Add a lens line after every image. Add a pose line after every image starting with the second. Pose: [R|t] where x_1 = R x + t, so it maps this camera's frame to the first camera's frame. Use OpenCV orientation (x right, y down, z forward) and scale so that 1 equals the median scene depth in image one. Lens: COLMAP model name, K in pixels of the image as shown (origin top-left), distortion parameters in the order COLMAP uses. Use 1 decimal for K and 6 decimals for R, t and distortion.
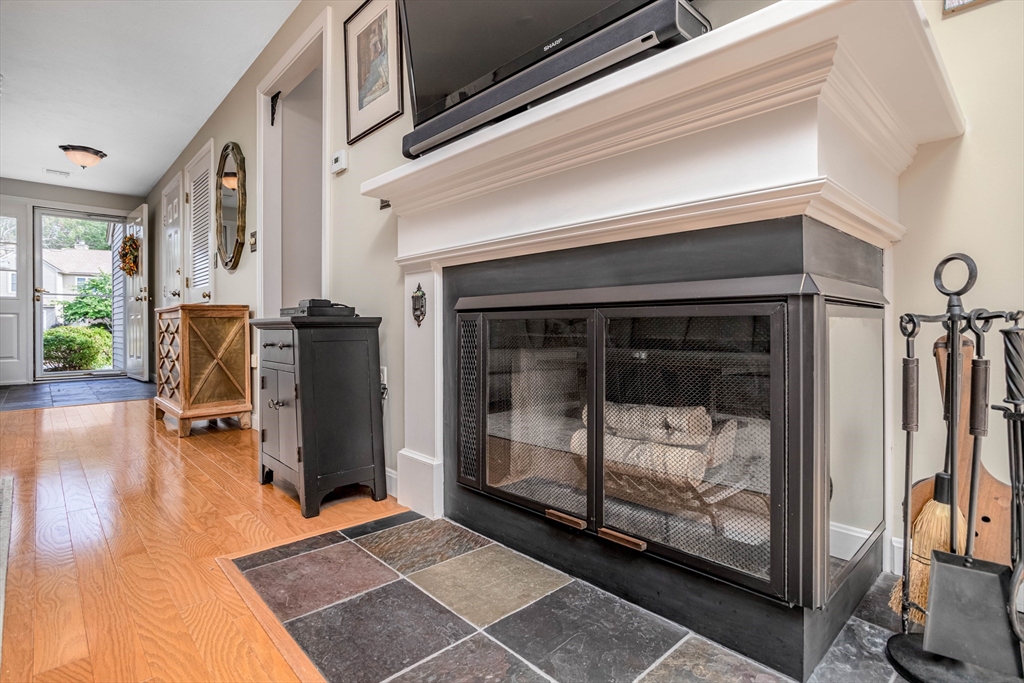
lens RADIAL K [[494.1, 0, 509.0], [0, 494.1, 332.6], [0, 0, 1]] dist [-0.041154, 0.024912]
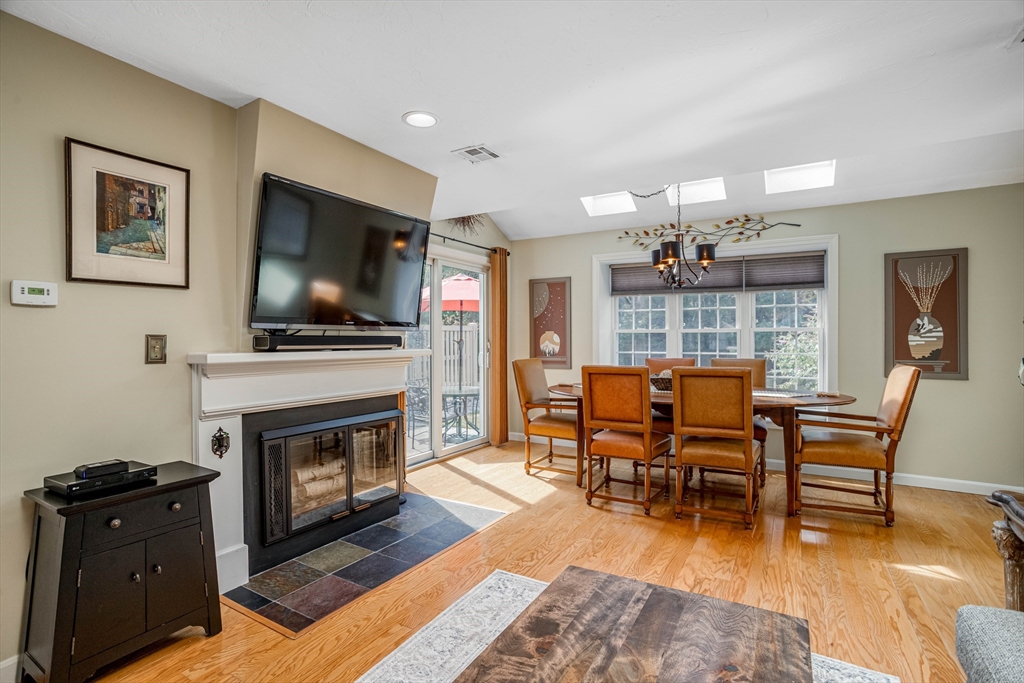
lens RADIAL K [[494.1, 0, 509.0], [0, 494.1, 332.6], [0, 0, 1]] dist [-0.041154, 0.024912]
pose [[-0.273558, 0.012524, 0.961774, -1.858800], [0.005770, 0.999919, -0.011379, -0.371115], [-0.961838, 0.002437, -0.273608, 0.654607]]
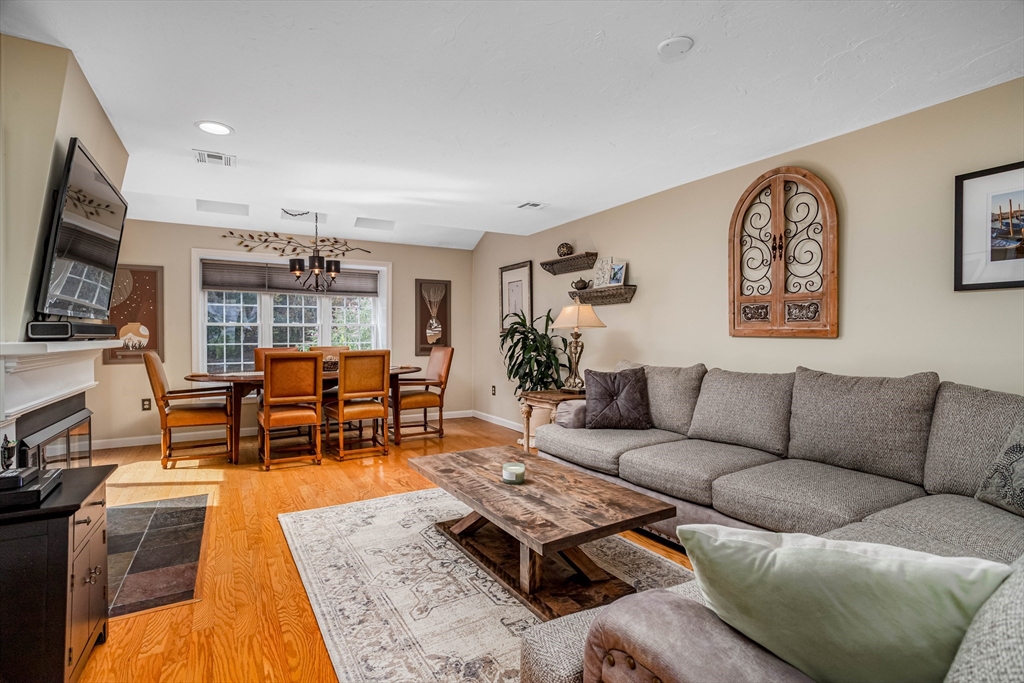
lens RADIAL K [[494.1, 0, 509.0], [0, 494.1, 332.6], [0, 0, 1]] dist [-0.041154, 0.024912]
pose [[-0.973145, 0.000379, 0.230194, -1.671172], [0.001101, 0.999995, 0.003011, -0.361277], [-0.230192, 0.003183, -0.973140, 1.956897]]
